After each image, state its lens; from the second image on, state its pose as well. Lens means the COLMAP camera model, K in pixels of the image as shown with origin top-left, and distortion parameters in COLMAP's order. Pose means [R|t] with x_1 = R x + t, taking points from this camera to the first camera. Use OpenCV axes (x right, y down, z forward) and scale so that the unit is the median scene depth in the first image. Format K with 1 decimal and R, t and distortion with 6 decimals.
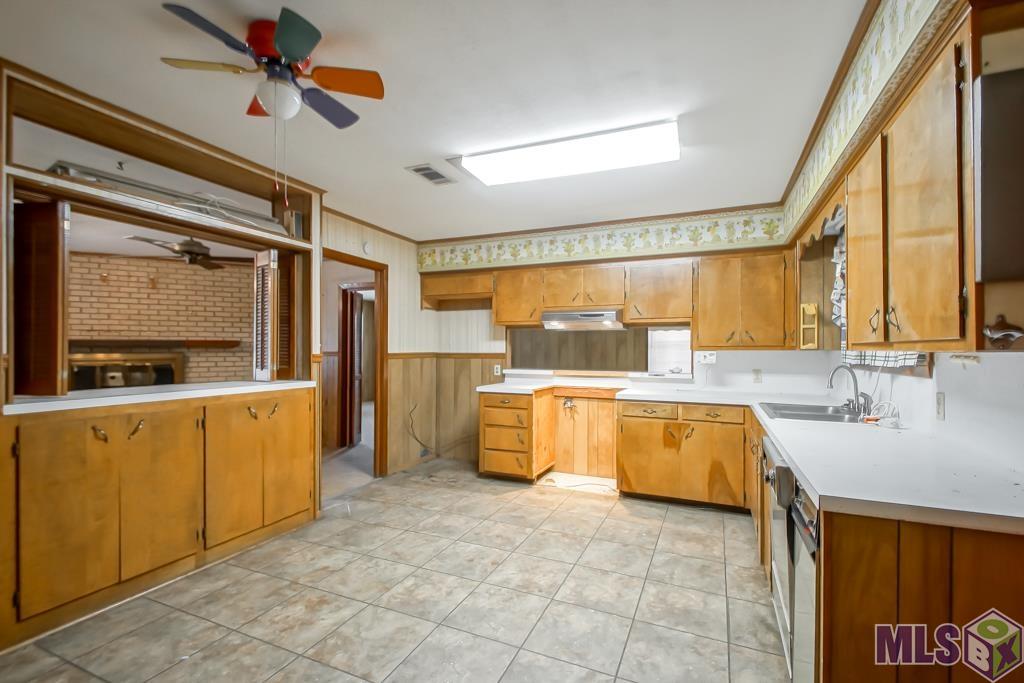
lens RADIAL K [[451.9, 0, 512.0], [0, 451.9, 341.5], [0, 0, 1]] dist [-0.001518, -0.001080]
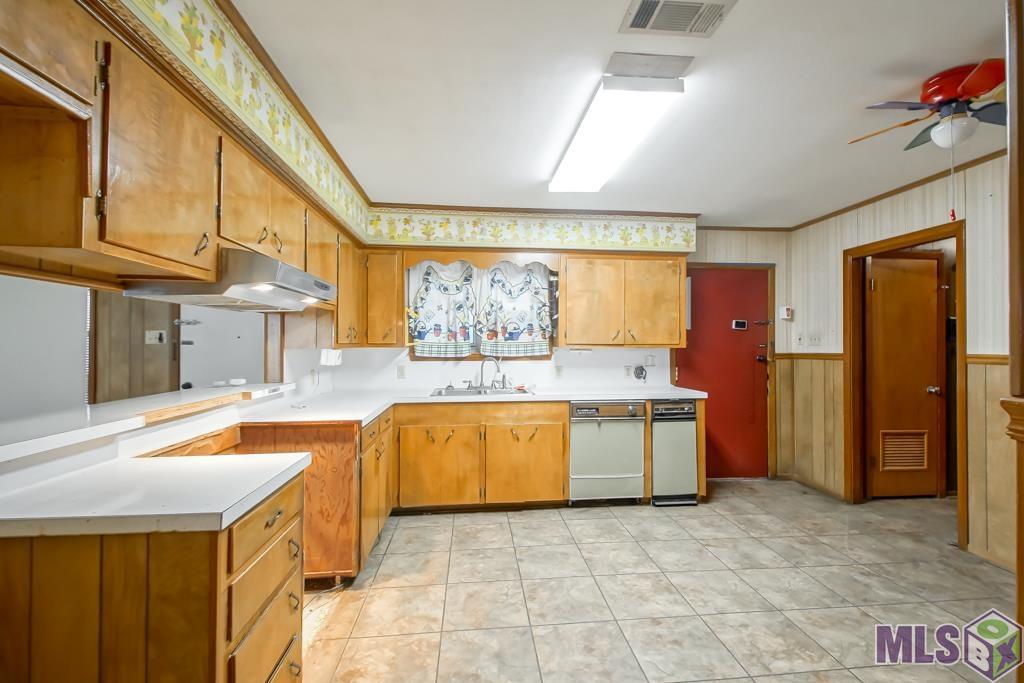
lens RADIAL K [[451.9, 0, 512.0], [0, 451.9, 341.5], [0, 0, 1]] dist [-0.001518, -0.001080]
pose [[-0.491572, -0.006600, 0.870812, -0.624740], [-0.012698, 0.999919, 0.000410, -0.001411], [-0.870744, -0.010856, -0.491616, 1.675745]]
